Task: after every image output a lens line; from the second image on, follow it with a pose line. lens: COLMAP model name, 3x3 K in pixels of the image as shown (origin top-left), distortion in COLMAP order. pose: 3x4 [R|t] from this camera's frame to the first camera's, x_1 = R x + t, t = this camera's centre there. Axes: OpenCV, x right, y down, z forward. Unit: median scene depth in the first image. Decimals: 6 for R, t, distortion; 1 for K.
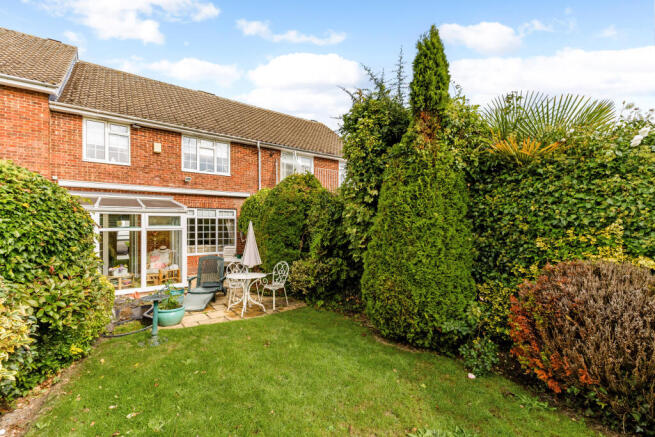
lens RADIAL K [[283.7, 0, 327.6], [0, 283.7, 223.5], [0, 0, 1]] dist [0.002269, 0.000063]
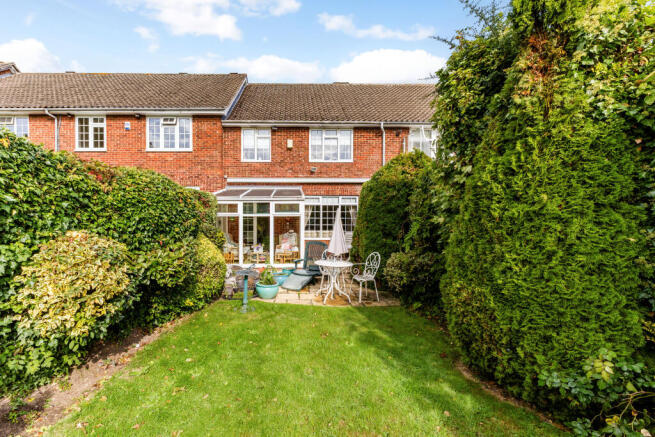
lens RADIAL K [[298.6, 0, 327.8], [0, 298.6, 217.0], [0, 0, 1]] dist [0.002230, -0.000061]
pose [[0.805559, 0.014005, -0.592350, 0.307696], [0.001935, 0.999653, 0.026266, -0.004720], [0.592513, -0.022304, 0.805252, 0.148338]]
